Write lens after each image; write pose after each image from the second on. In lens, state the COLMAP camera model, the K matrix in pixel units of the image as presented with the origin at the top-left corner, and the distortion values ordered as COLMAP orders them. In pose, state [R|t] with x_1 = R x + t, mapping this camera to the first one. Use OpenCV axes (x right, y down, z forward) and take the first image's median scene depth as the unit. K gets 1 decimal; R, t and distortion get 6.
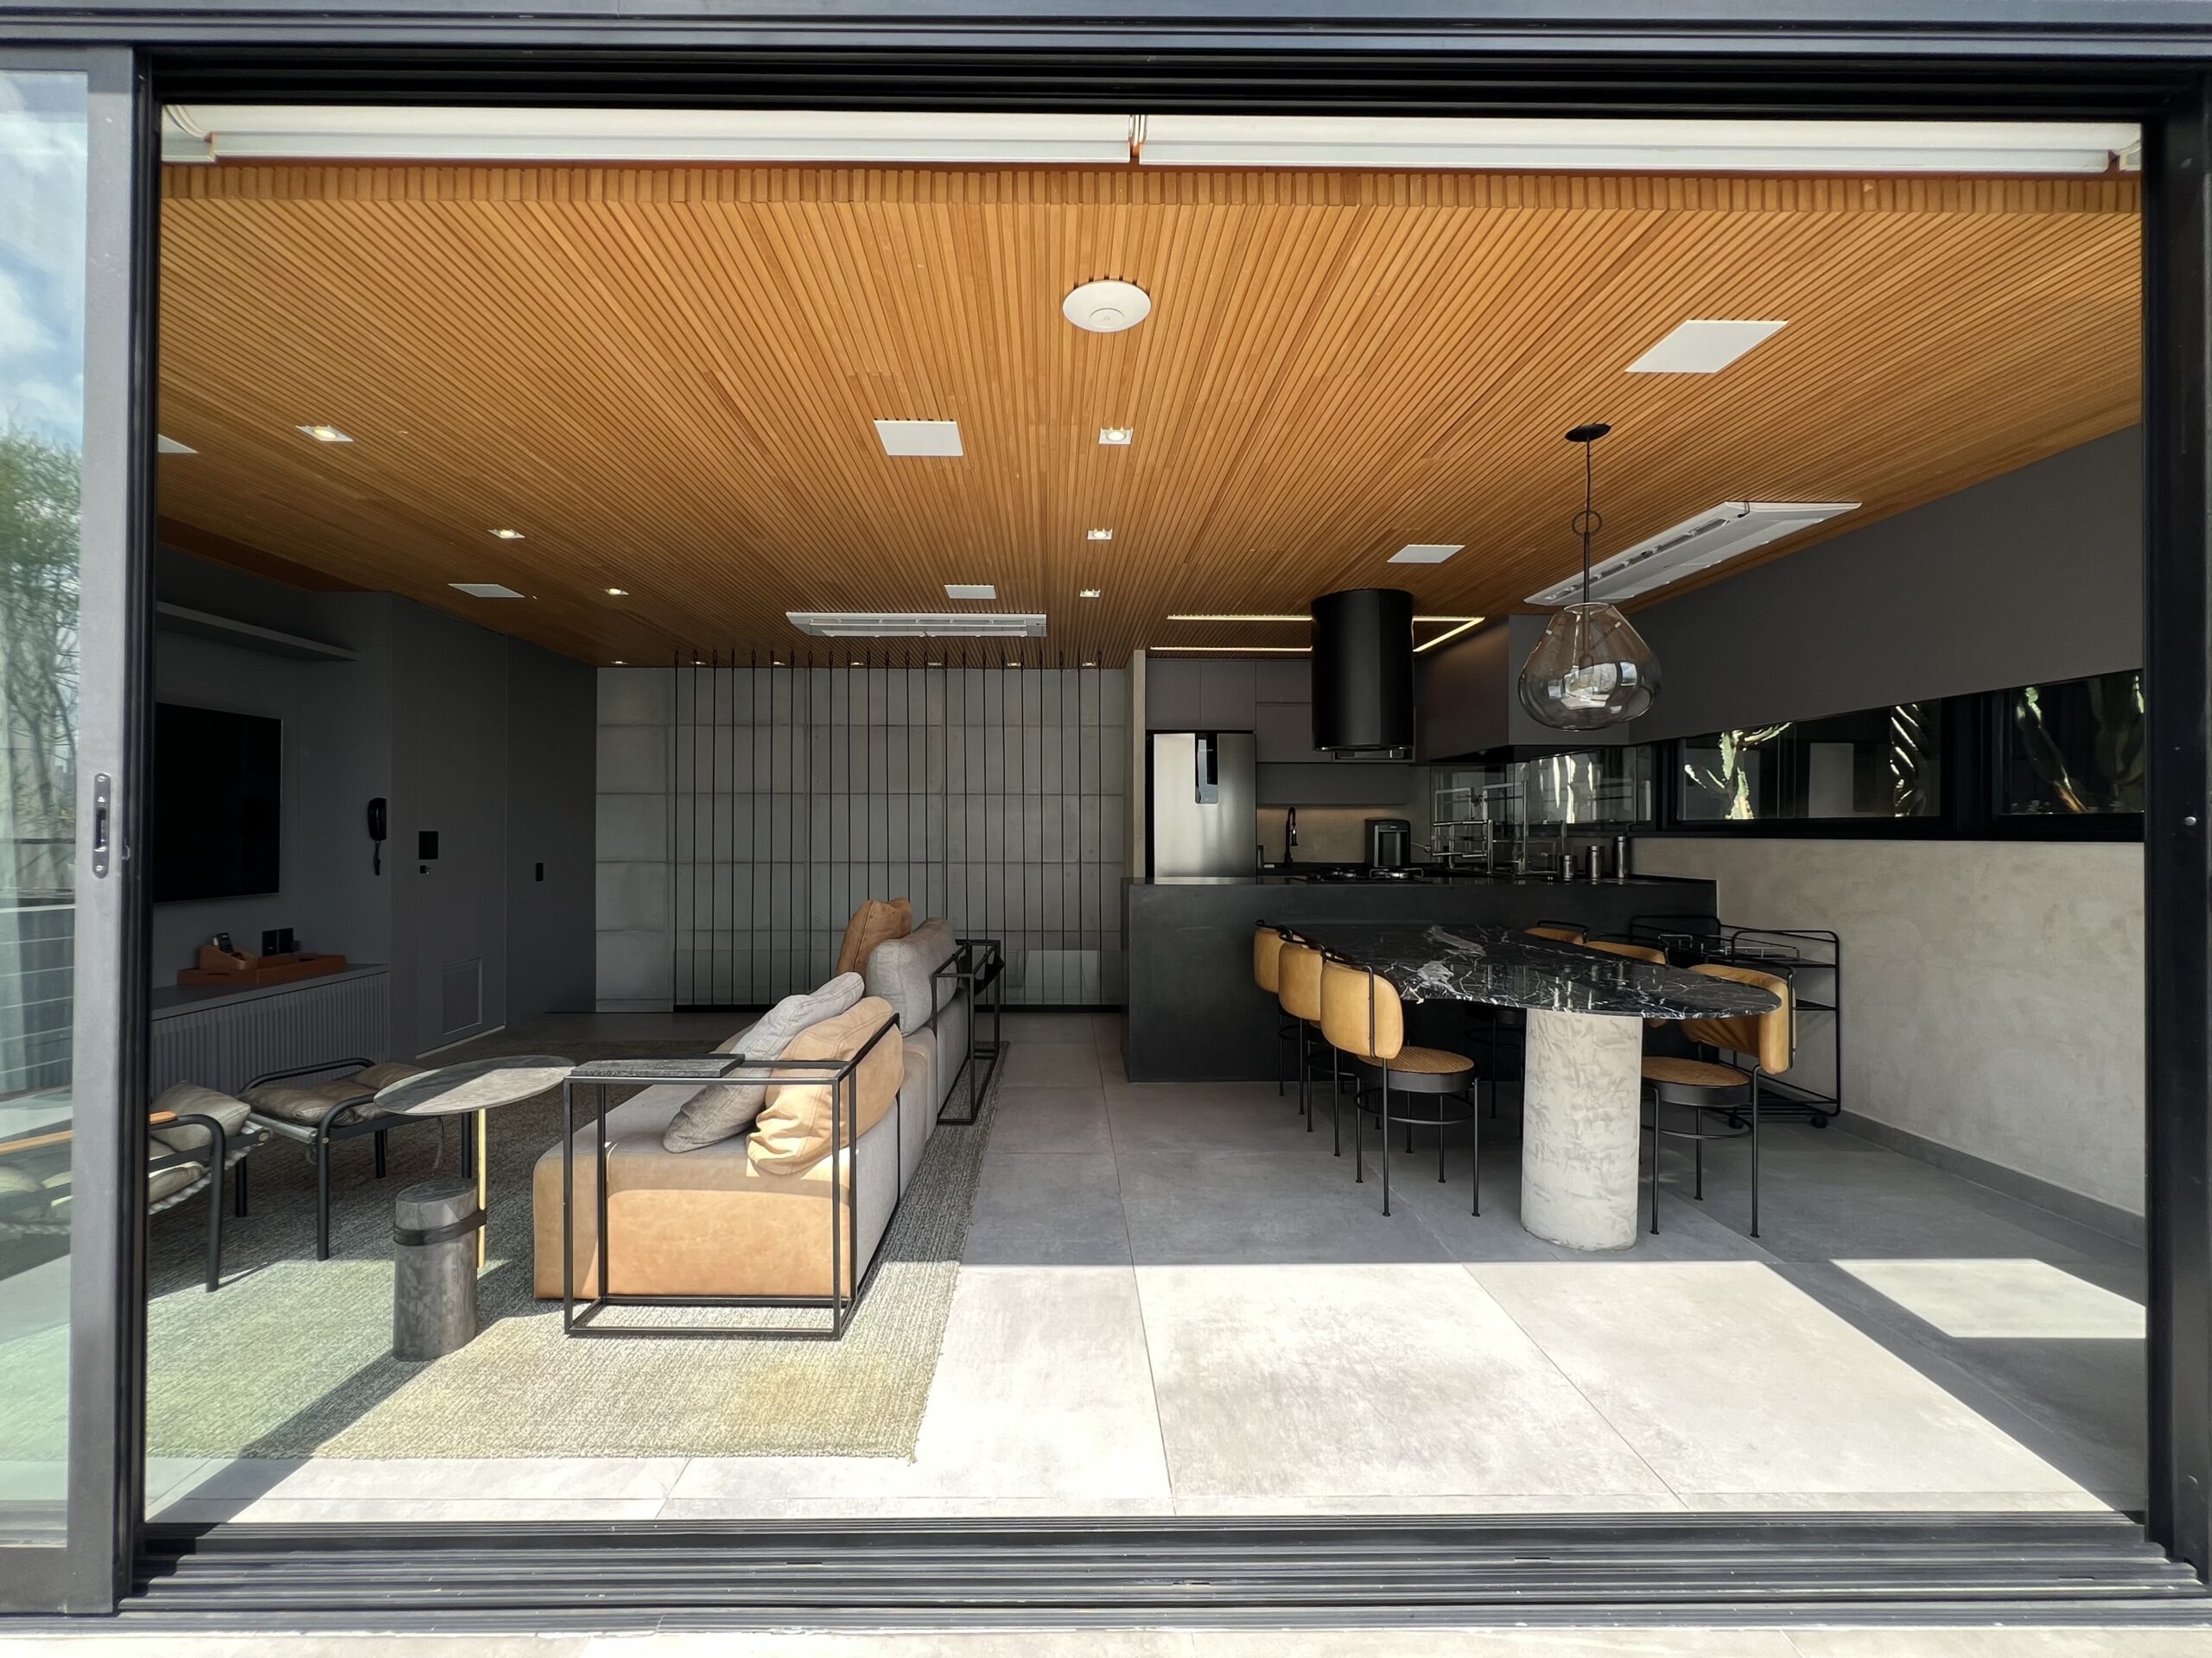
lens RADIAL K [[941.4, 0, 1062.4], [0, 941.4, 832.1], [0, 0, 1]] dist [-0.000703, 0.000103]
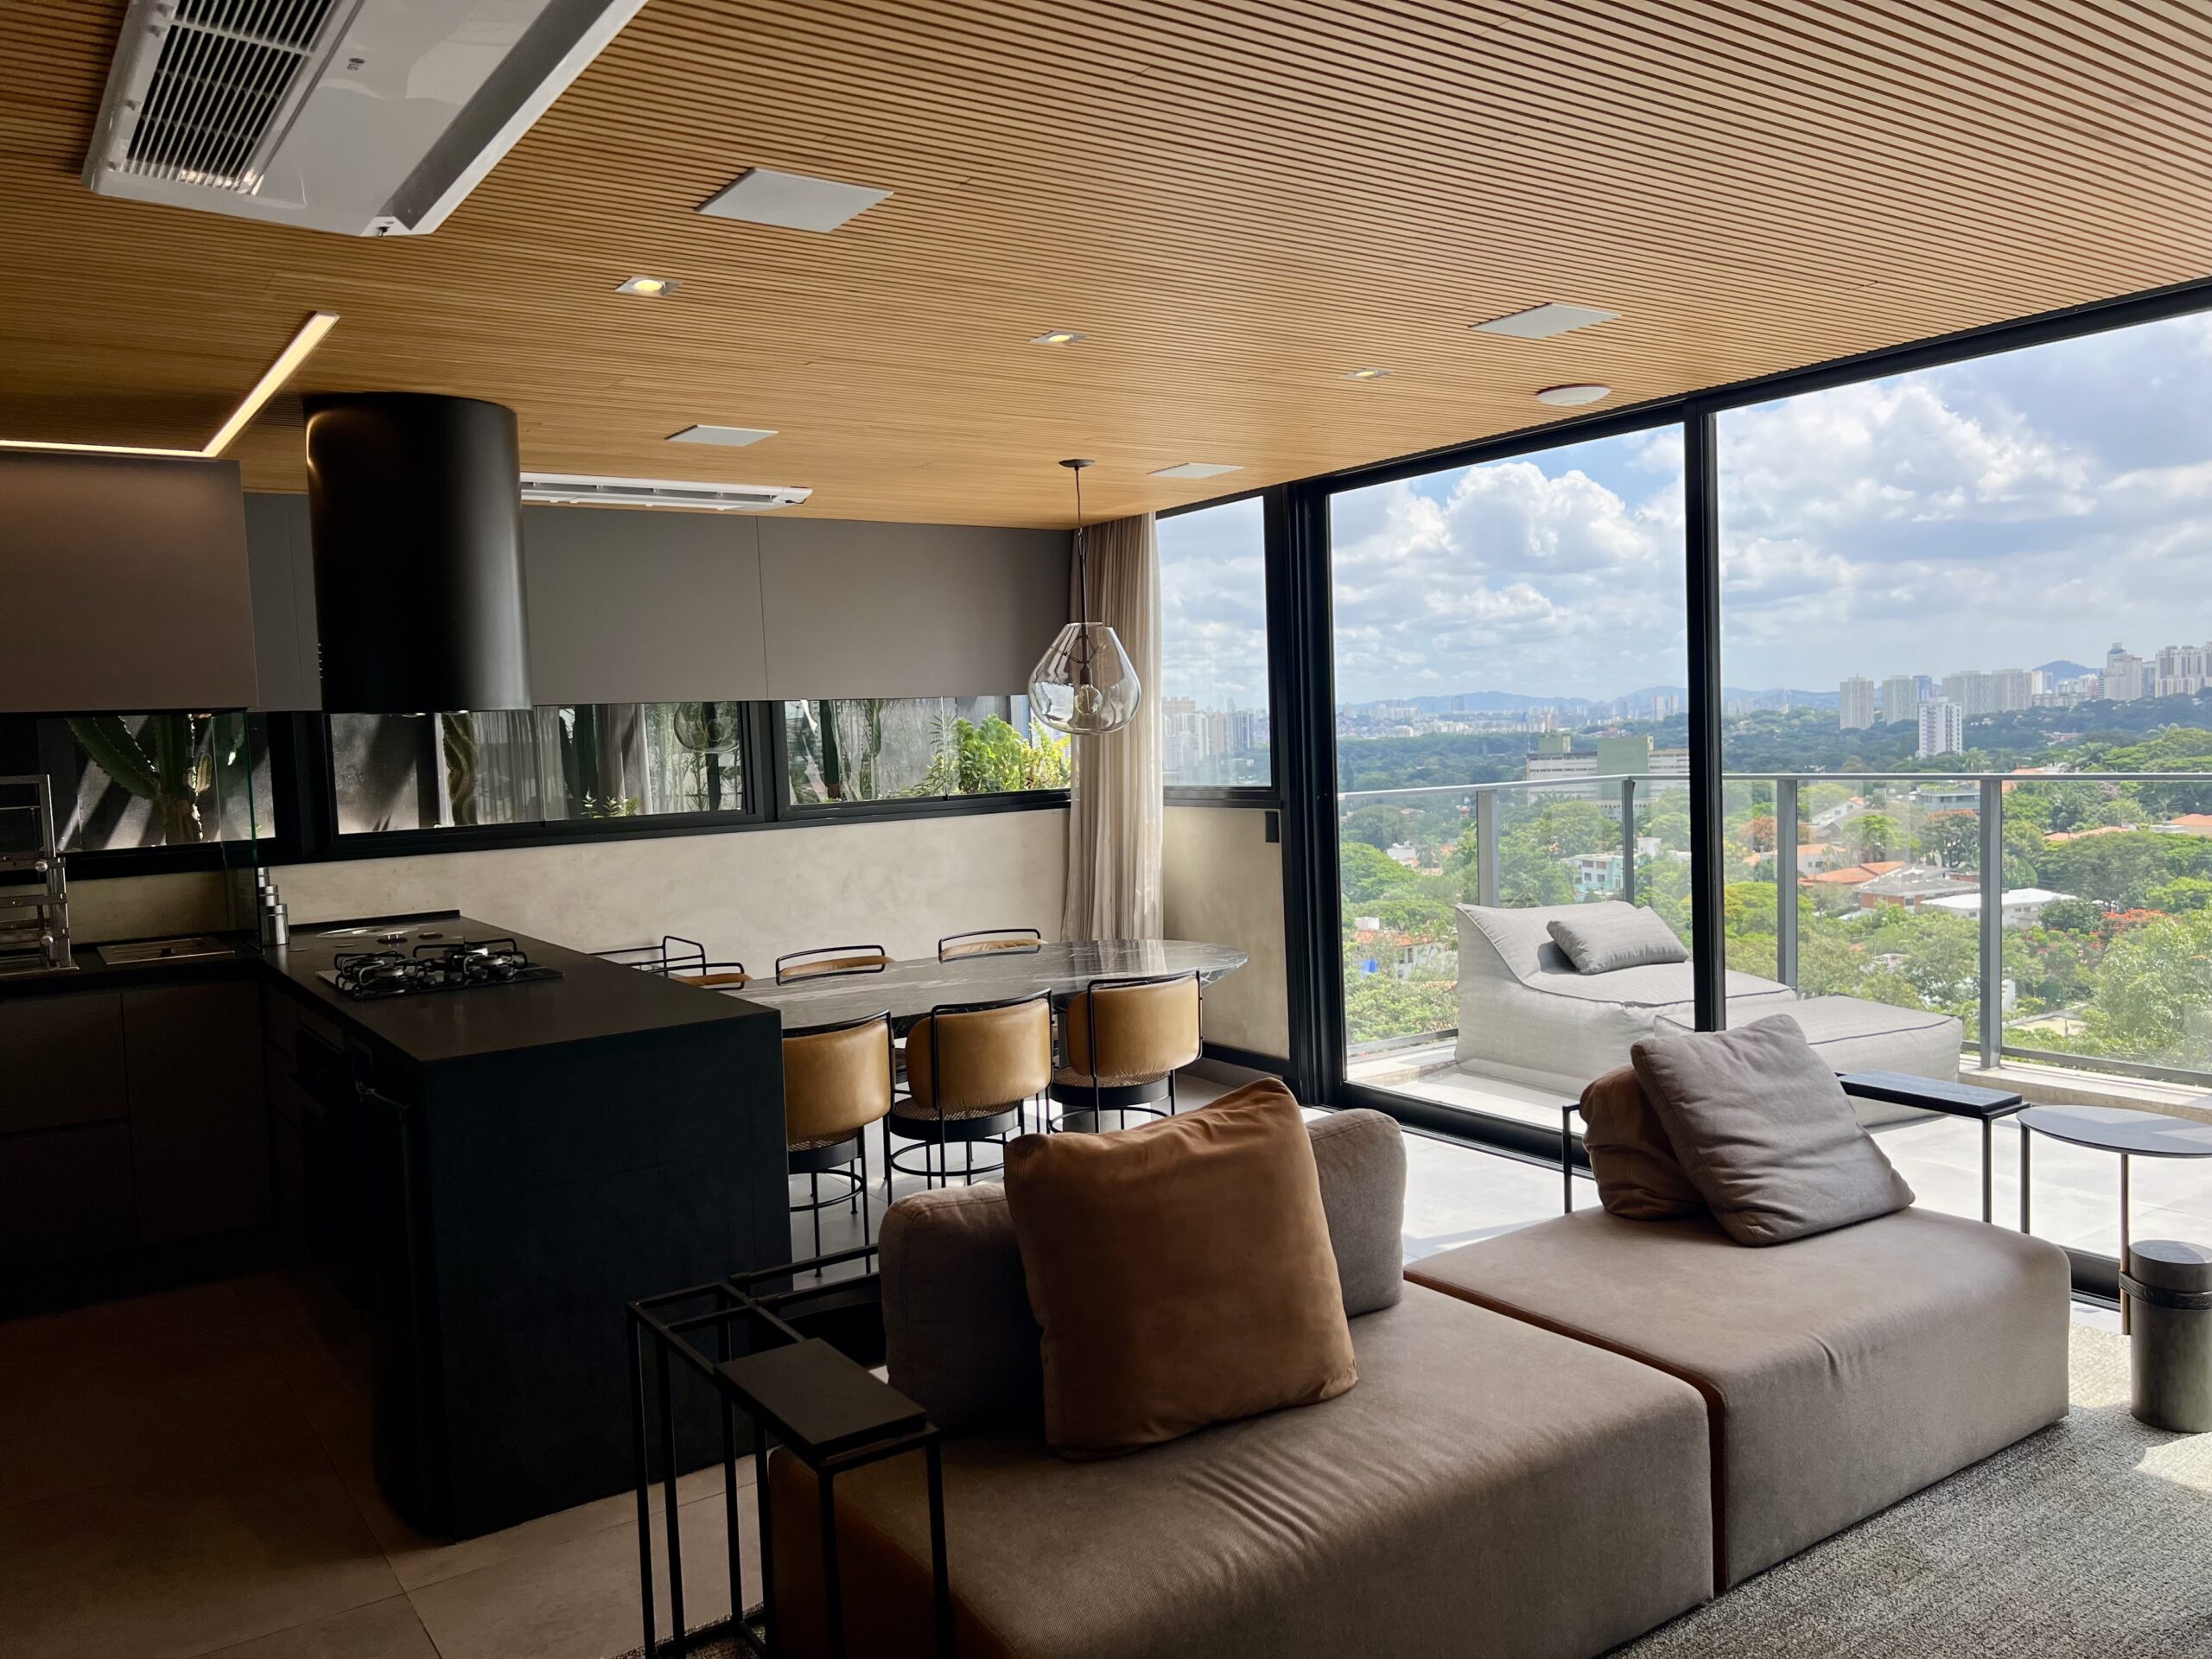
lens RADIAL K [[1664.5, 0, 1106.0], [0, 1664.5, 829.5], [0, 0, 1]] dist [0.088139, -0.092858]
pose [[-0.567093, -0.031829, 0.823038, -0.685066], [0.039219, 0.997076, 0.065582, -0.079118], [-0.822719, 0.069470, -0.564187, 1.329444]]
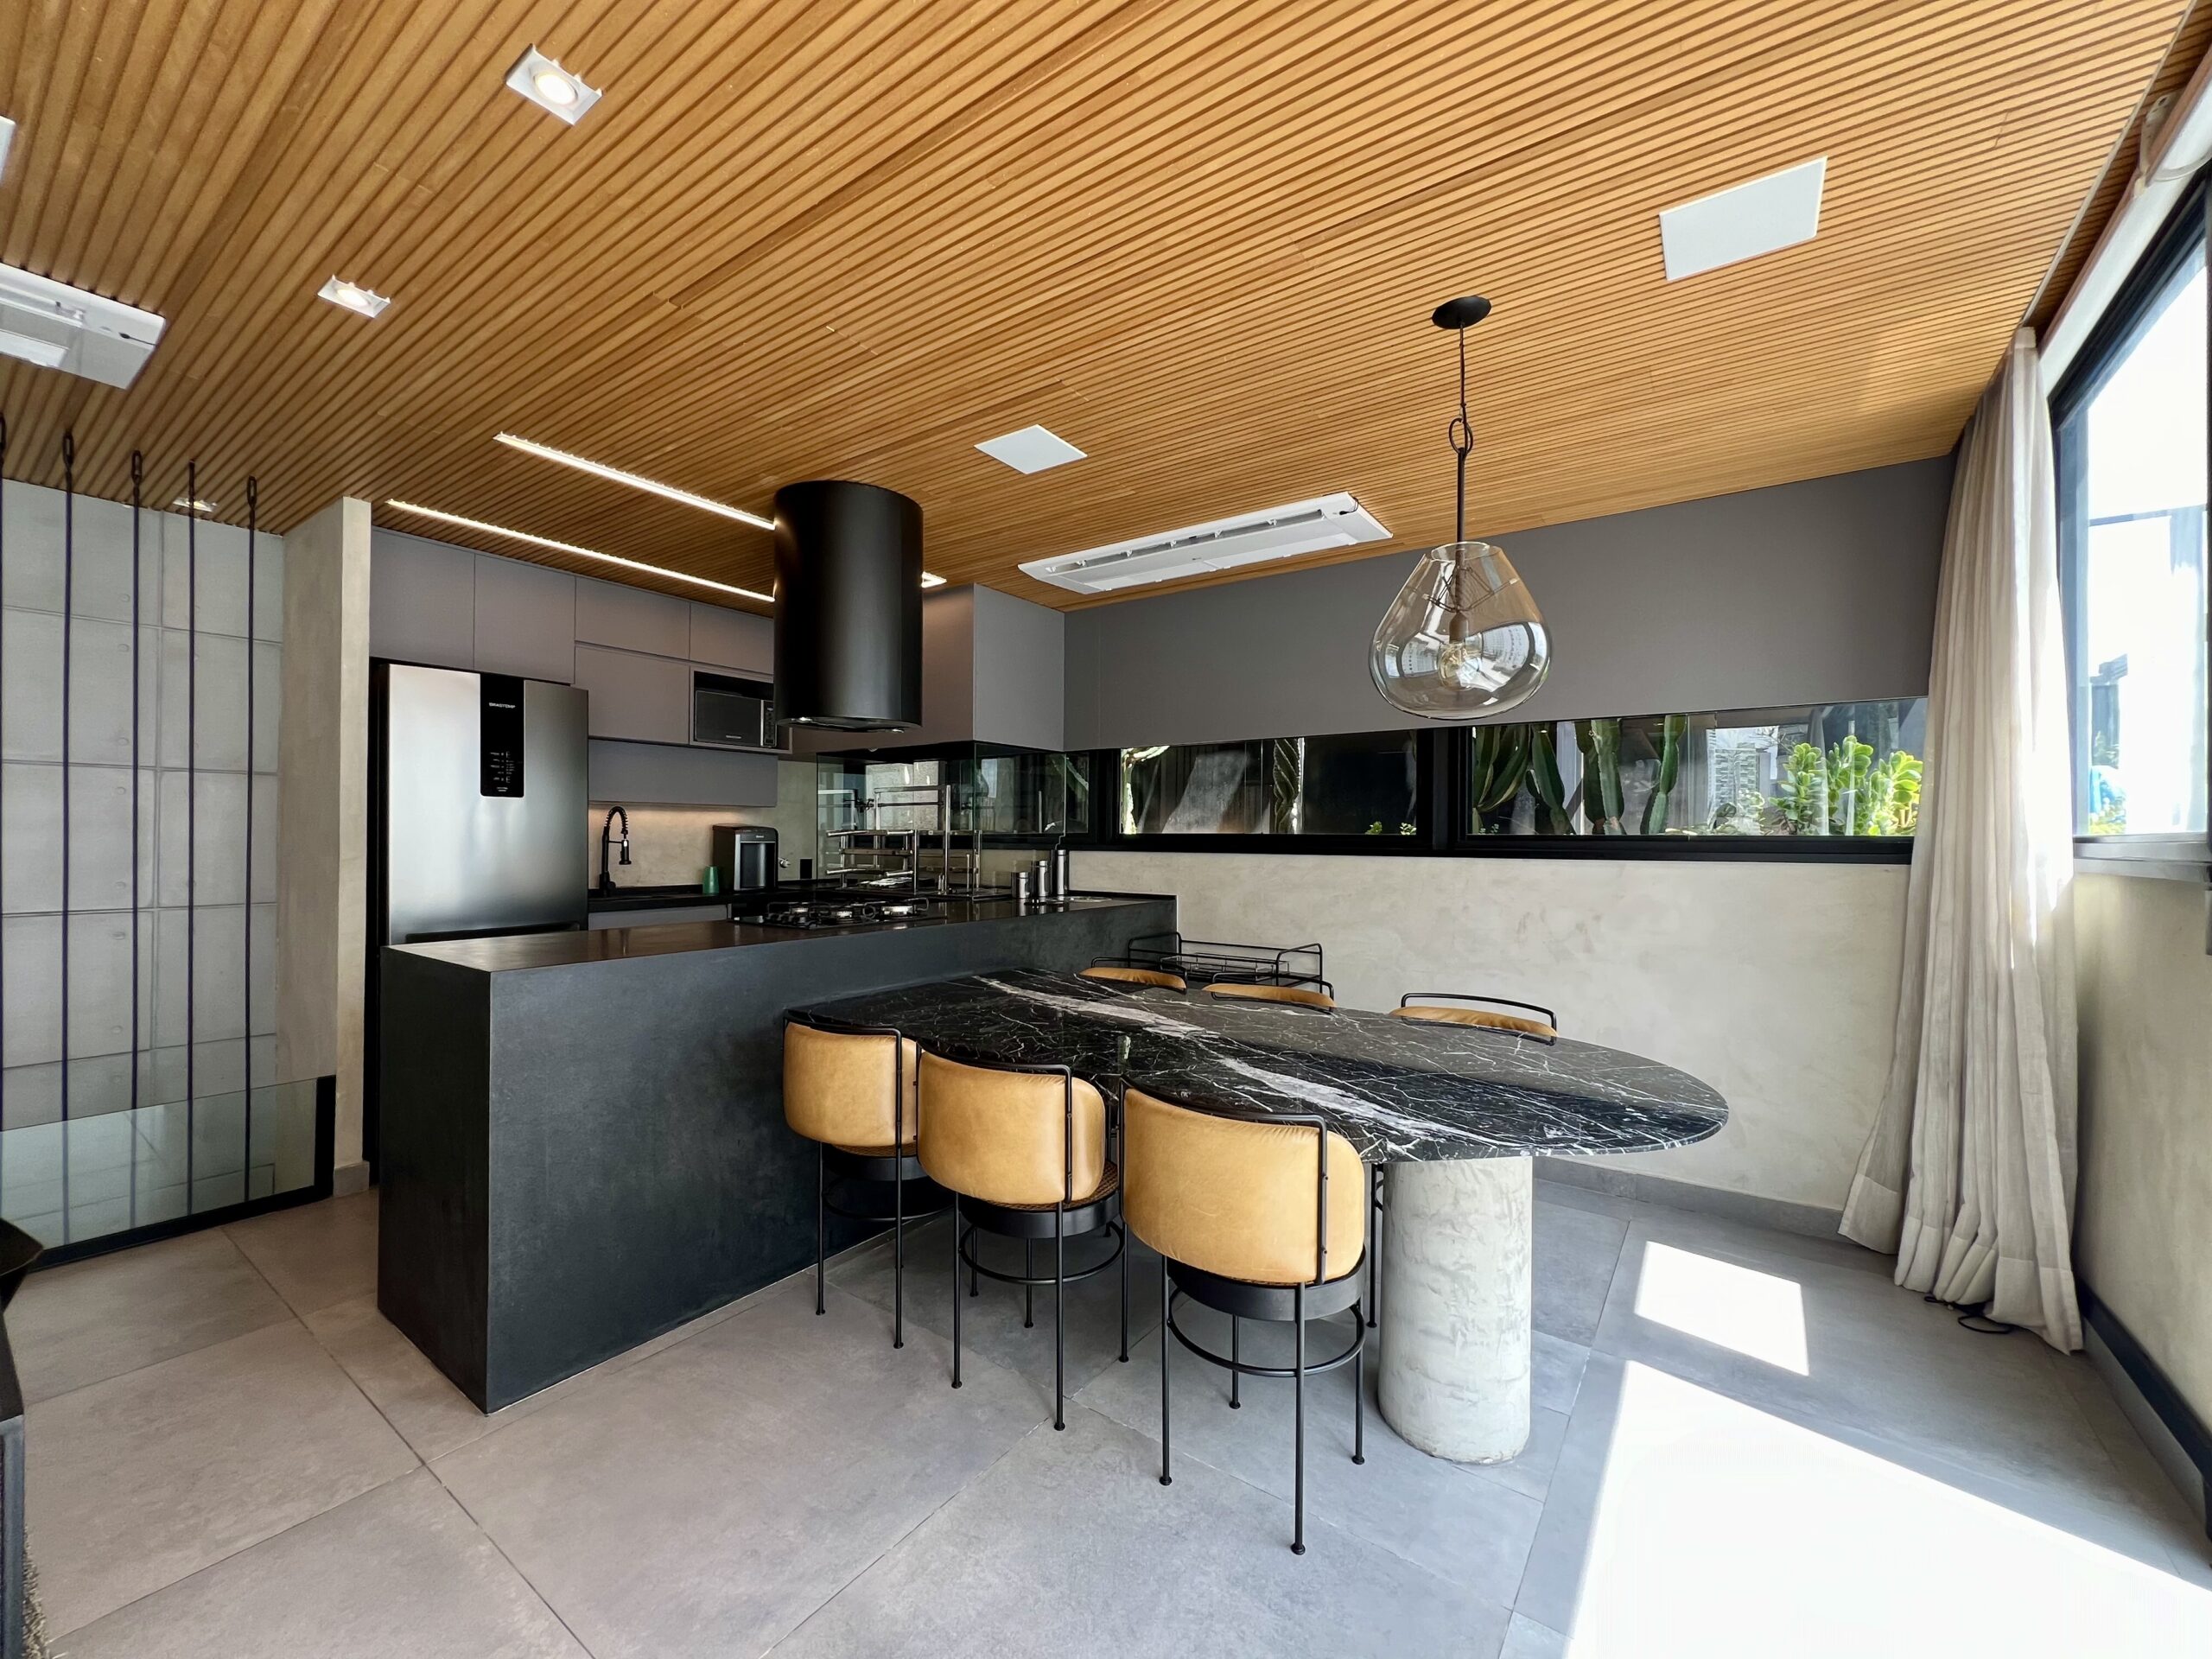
lens RADIAL K [[888.7, 0, 1106.0], [0, 888.7, 829.5], [0, 0, 1]] dist [-0.002060, -0.000163]
pose [[0.587244, 0.009320, 0.809356, -0.100195], [-0.005121, 0.999956, -0.007799, -0.010165], [-0.809394, 0.000435, 0.587266, 0.516278]]
